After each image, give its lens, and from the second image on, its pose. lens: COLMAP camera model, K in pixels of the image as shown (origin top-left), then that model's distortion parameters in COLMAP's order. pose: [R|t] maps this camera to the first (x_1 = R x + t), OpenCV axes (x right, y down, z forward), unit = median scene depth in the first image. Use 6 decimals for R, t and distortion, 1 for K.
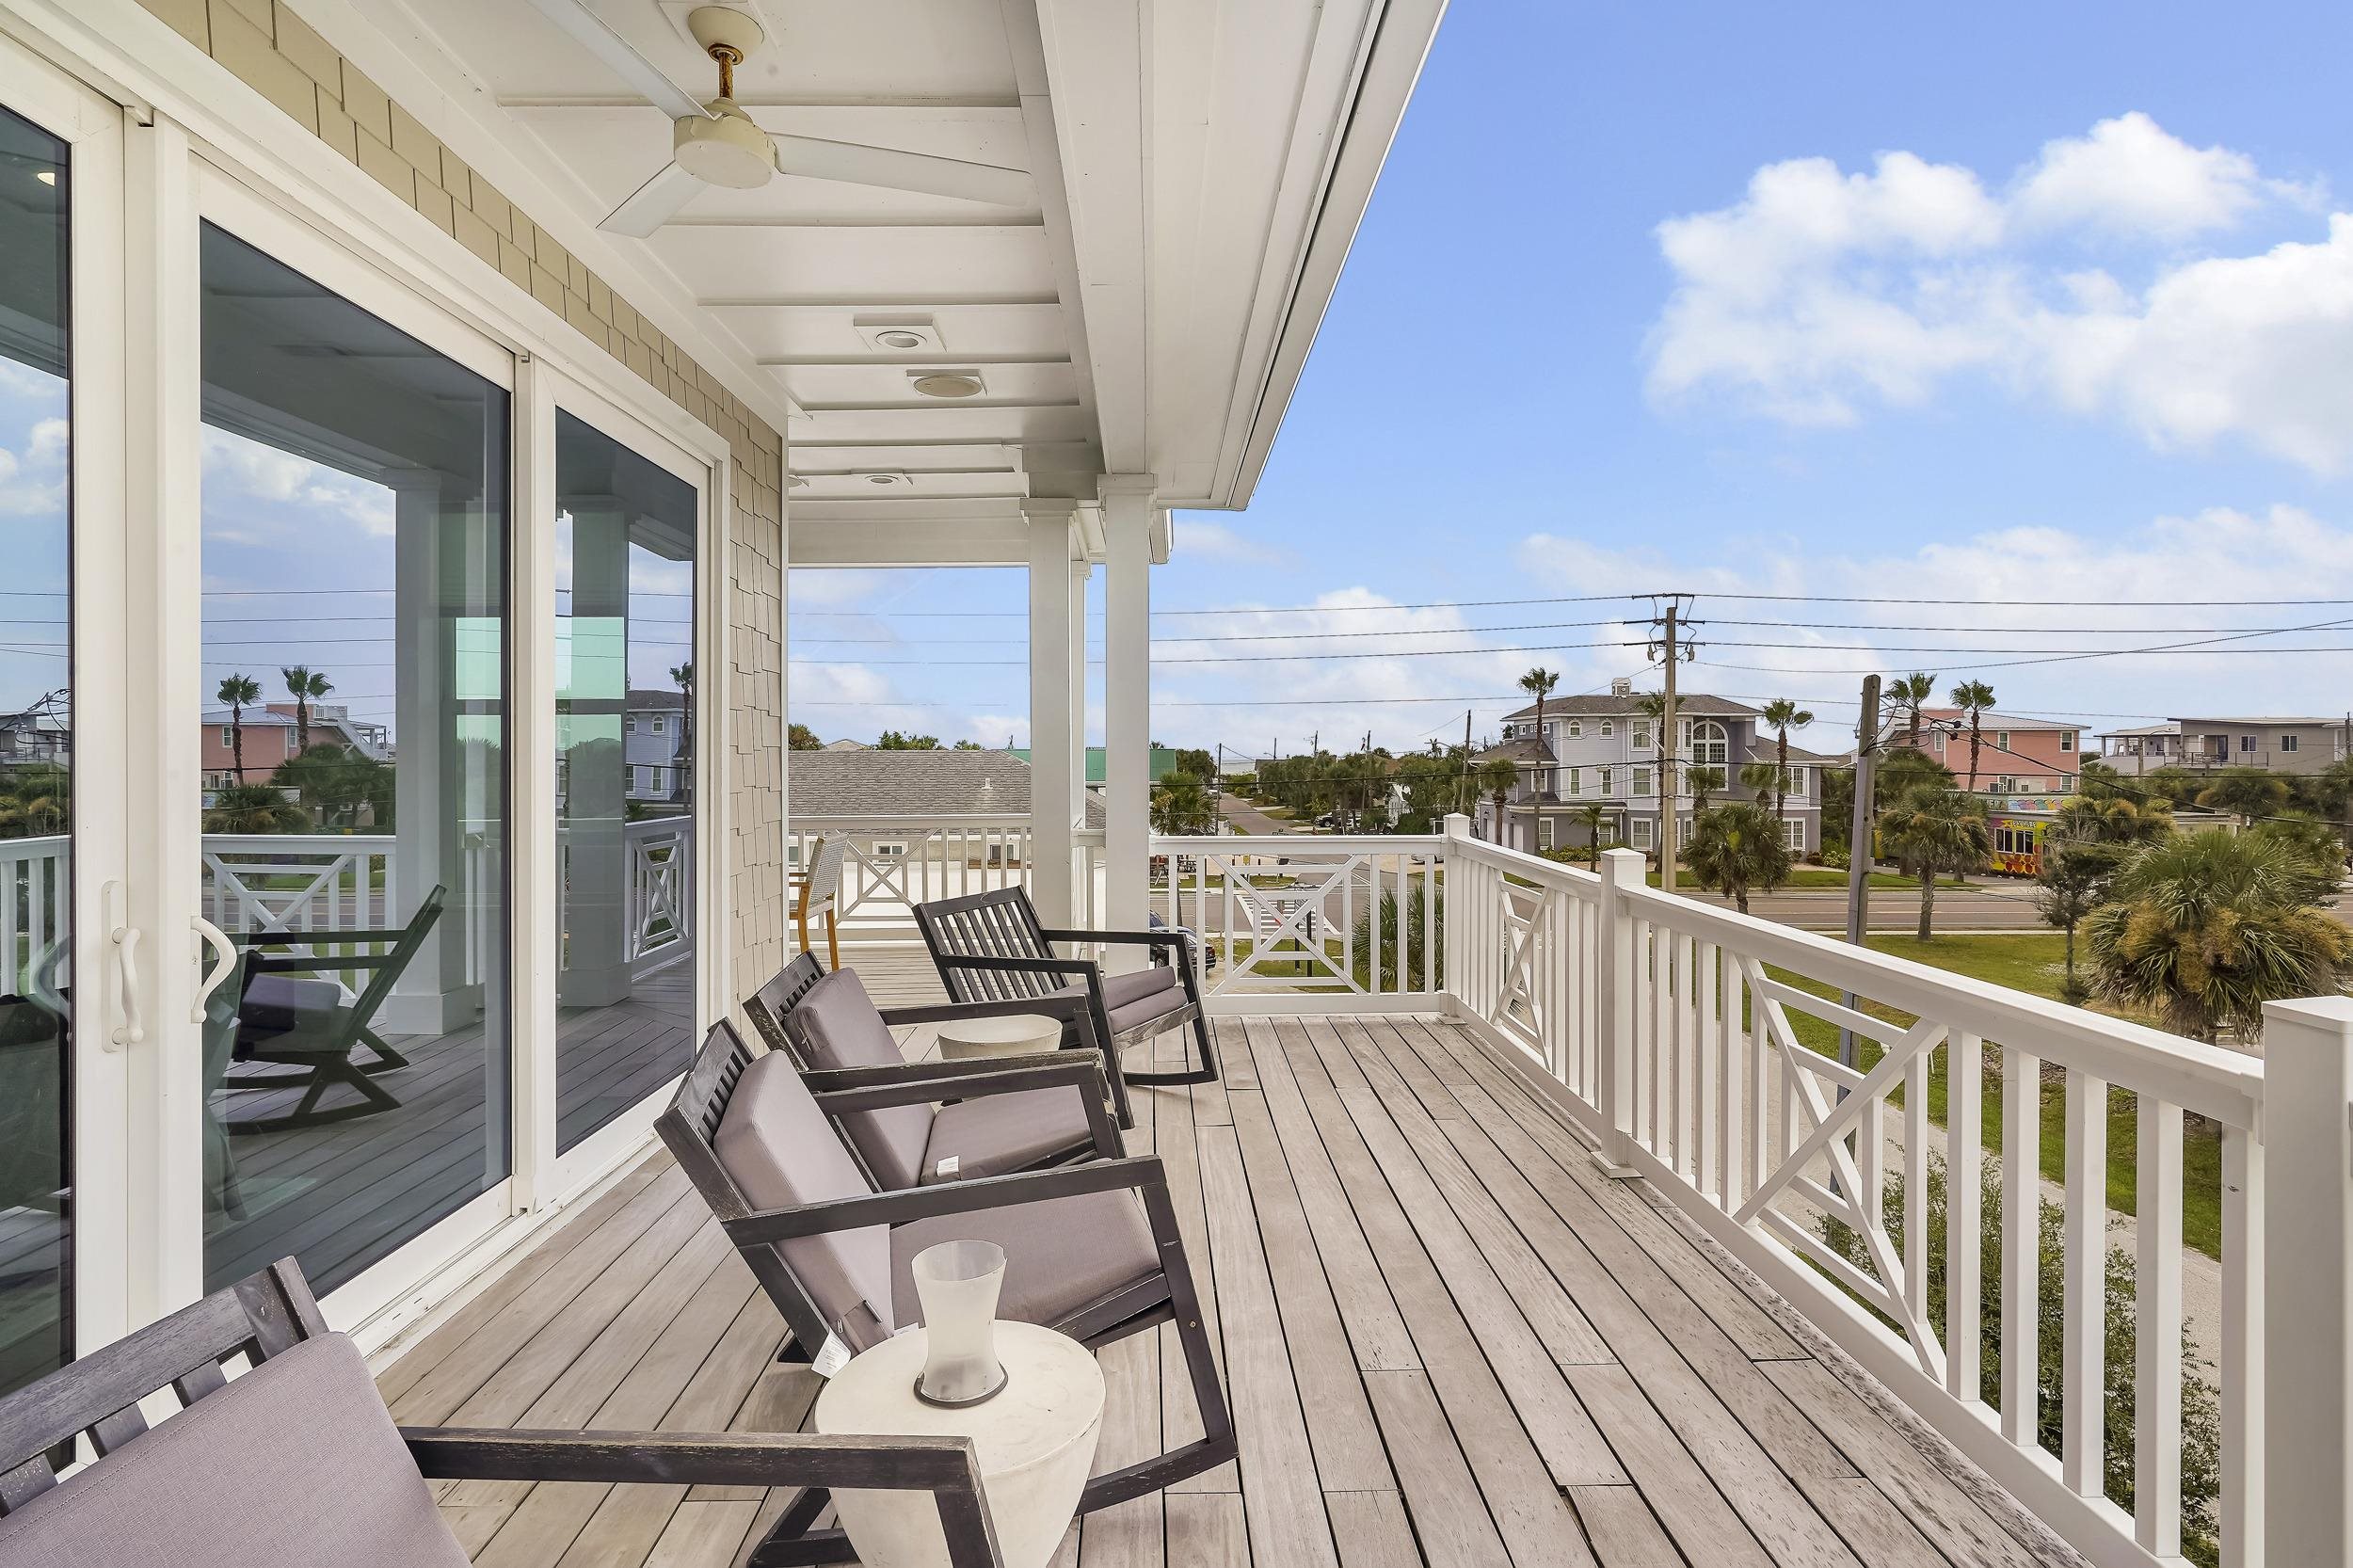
lens RADIAL K [[1152.2, 0, 1169.6], [0, 1152.2, 746.9], [0, 0, 1]] dist [-0.007943, 0.001889]
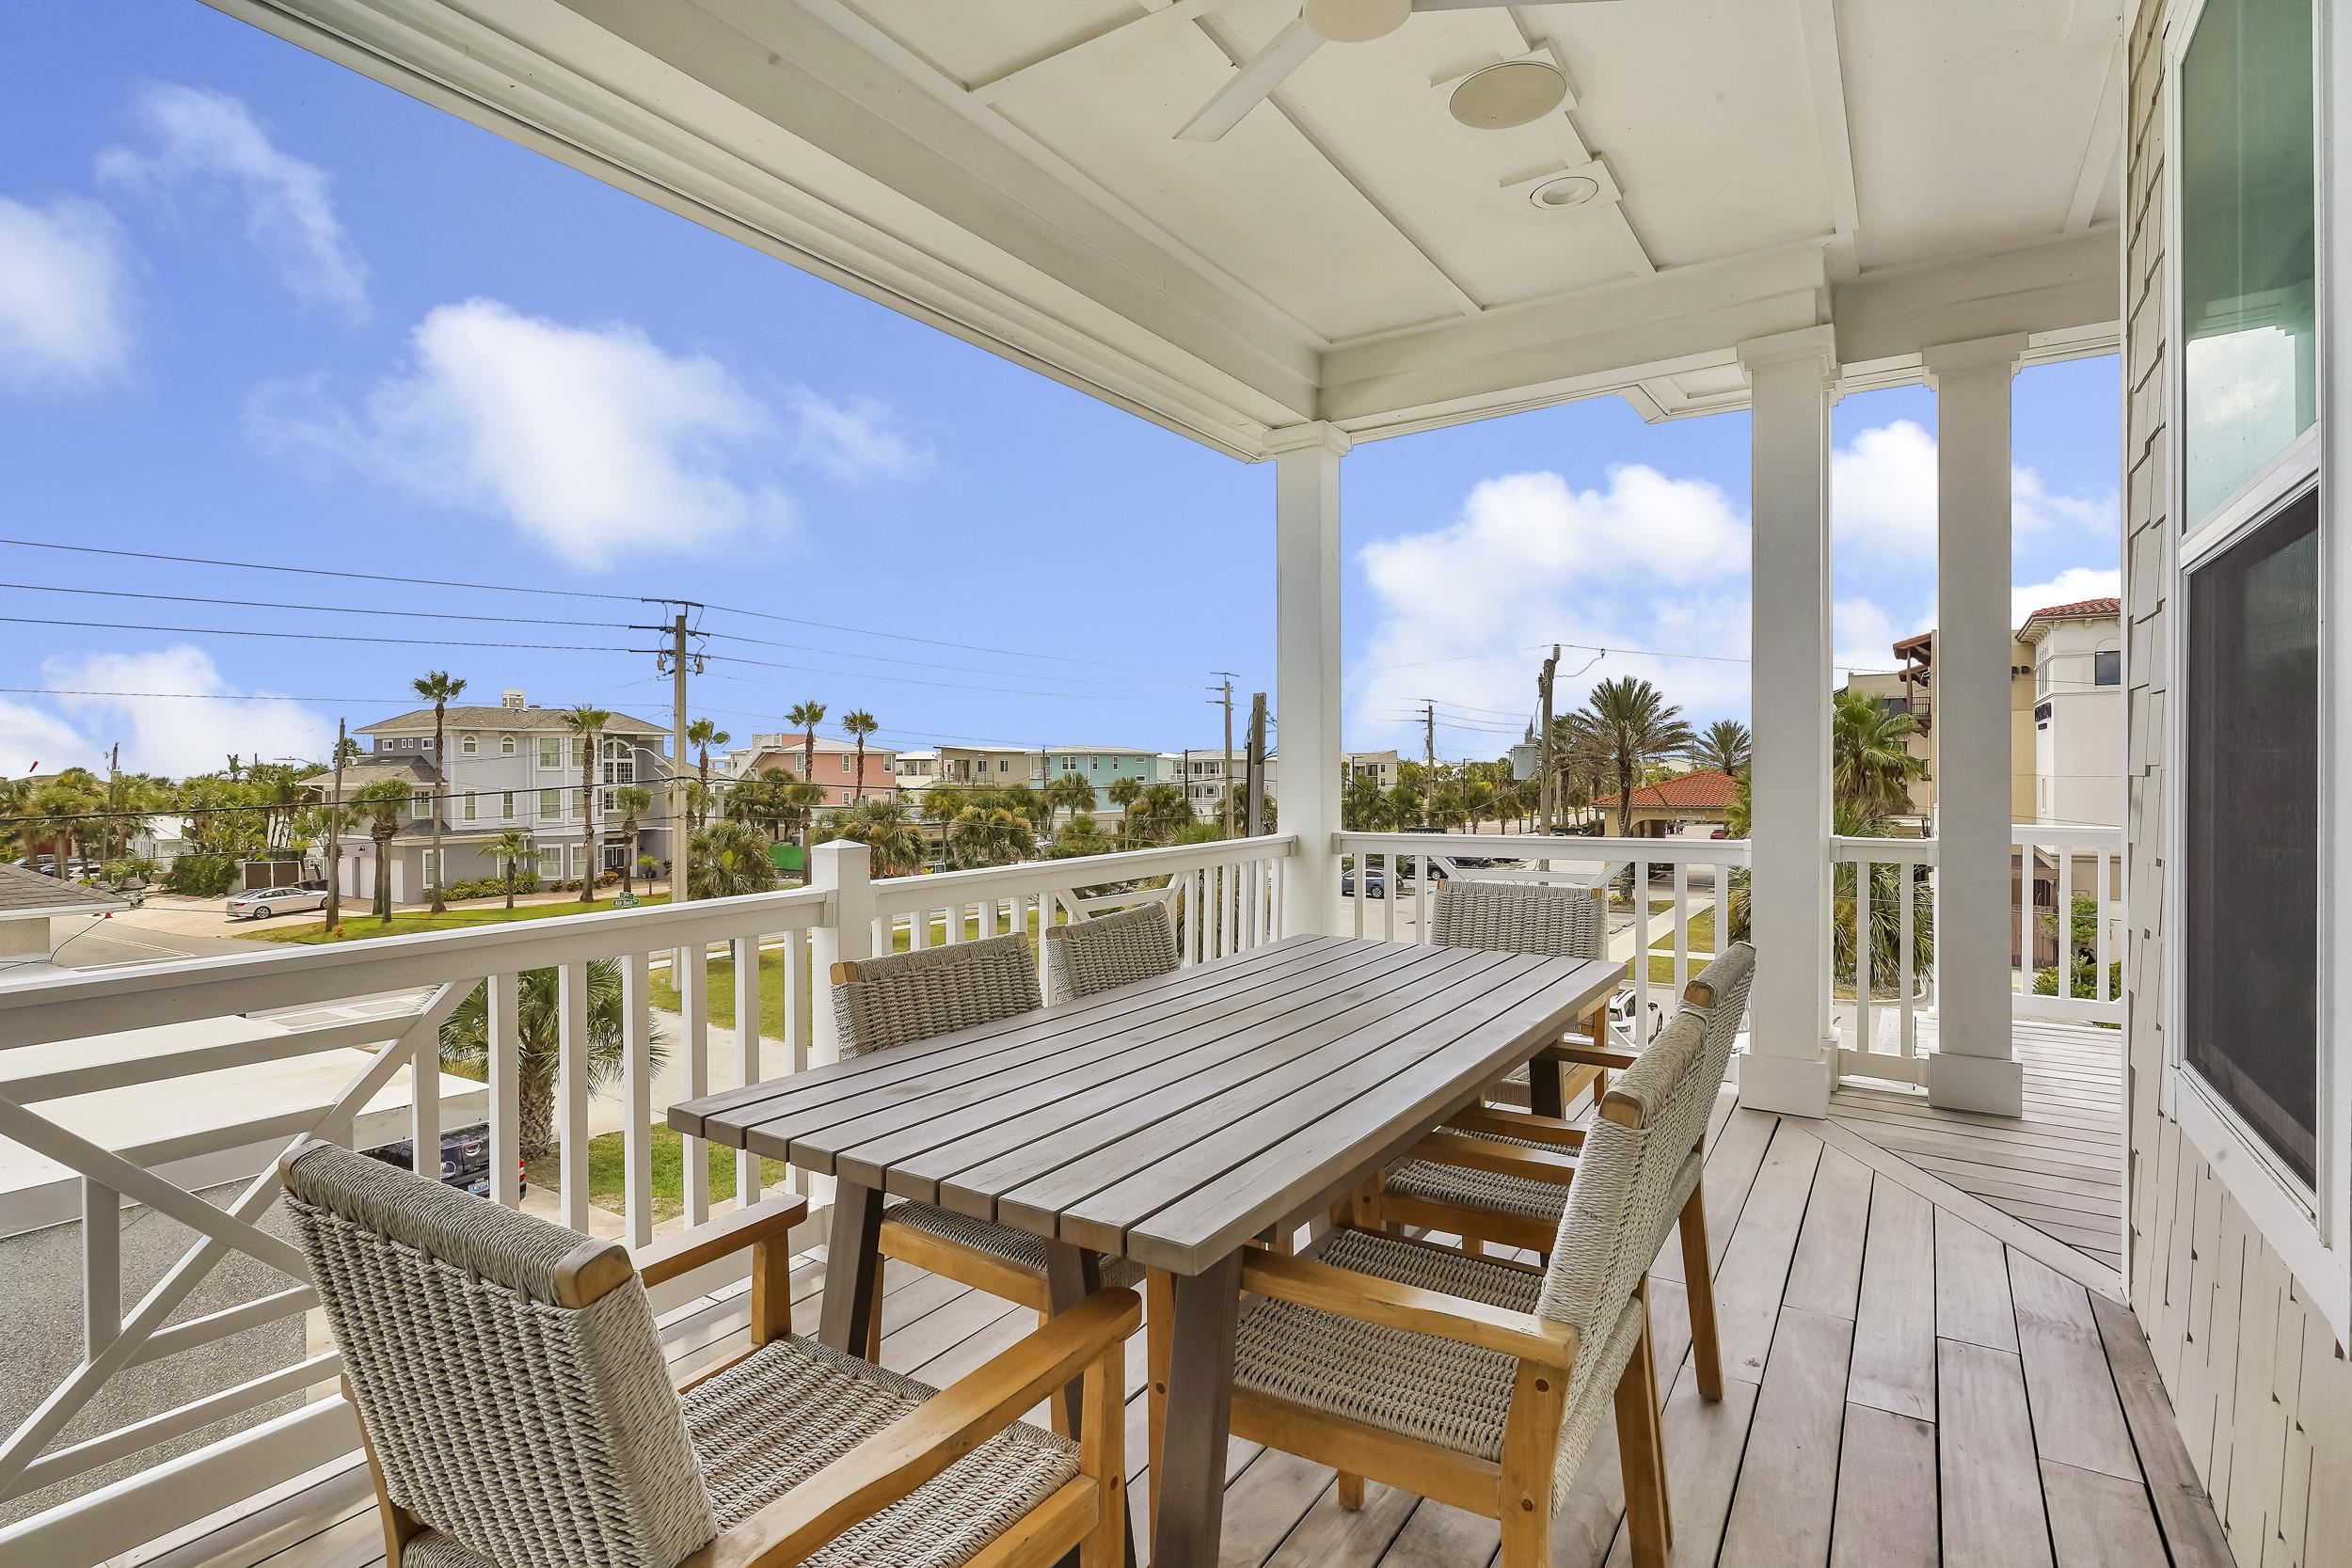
lens RADIAL K [[1169.4, 0, 1168.4], [0, 1169.4, 758.3], [0, 0, 1]] dist [-0.003995, 0.000146]
pose [[0.563343, 0.010633, 0.826154, -0.076047], [-0.002648, 0.999935, -0.011064, 0.002934], [-0.826219, 0.004045, 0.563335, 0.077488]]
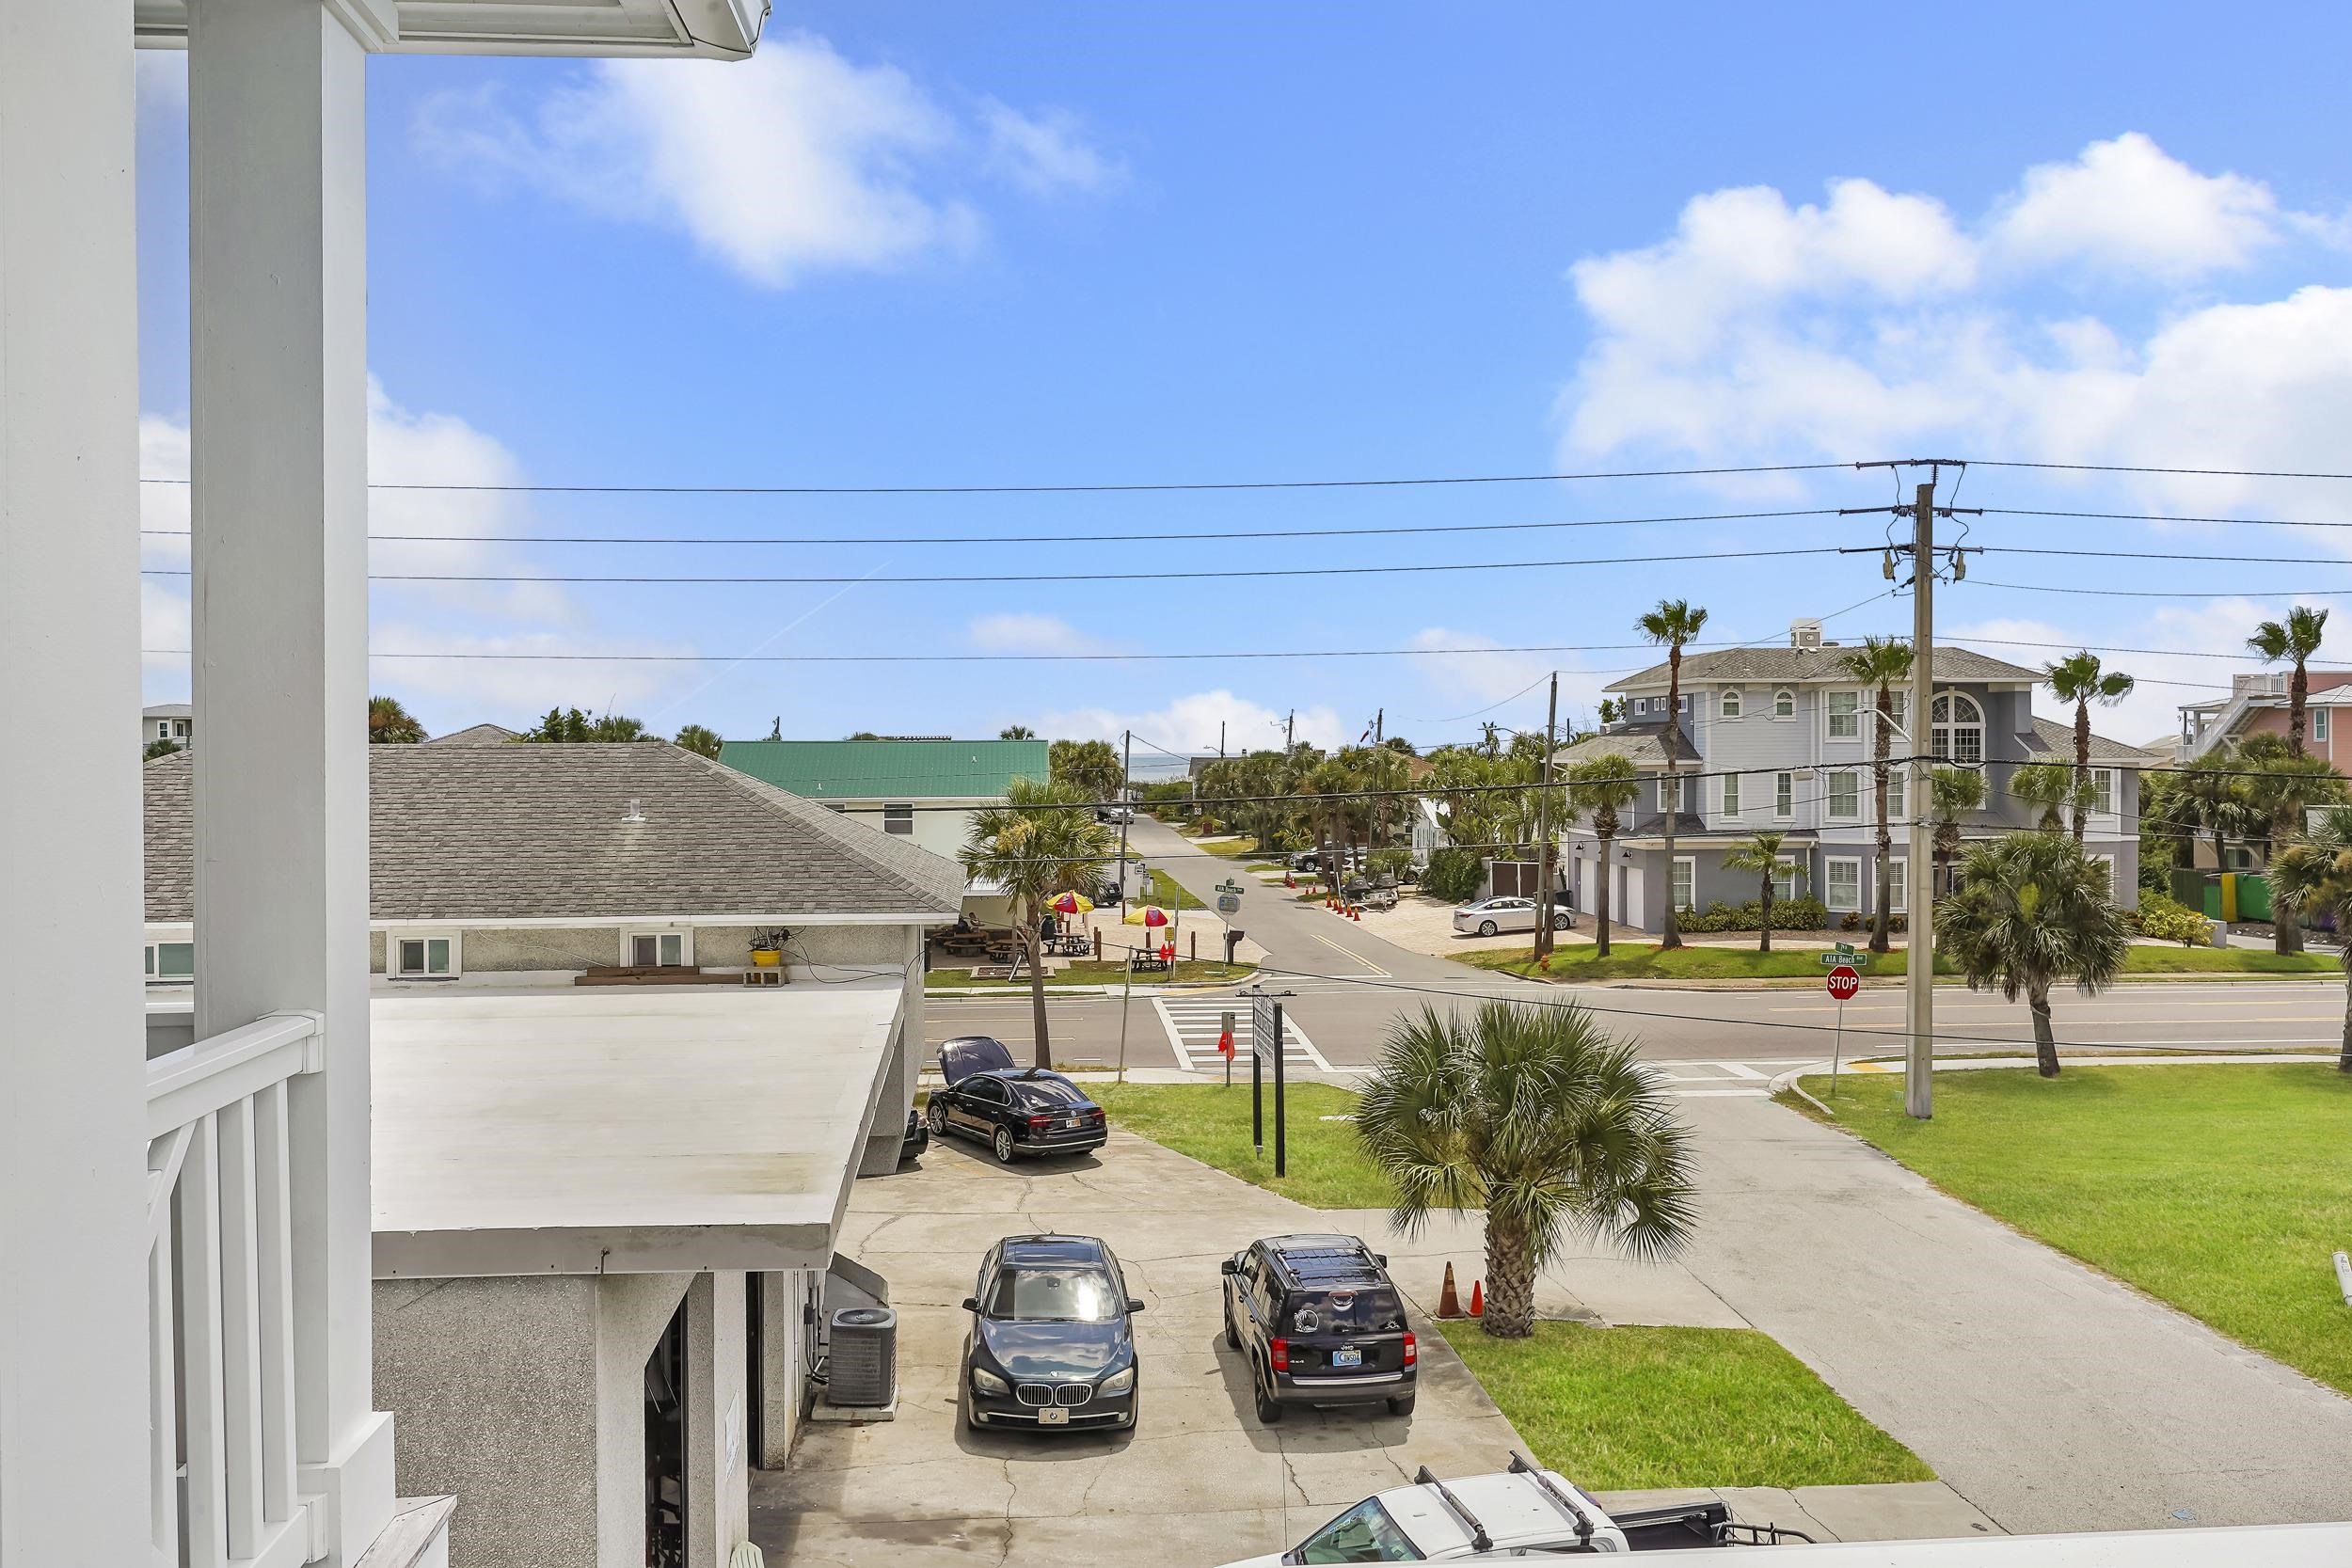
lens RADIAL K [[1875.2, 0, 1176.2], [0, 1875.2, 756.8], [0, 0, 1]] dist [0.002308, 0.001569]
pose [[0.997842, -0.002078, 0.065621, 0.008123], [0.001379, 0.999942, 0.010692, 0.000285], [-0.065639, -0.010578, 0.997787, 0.067616]]
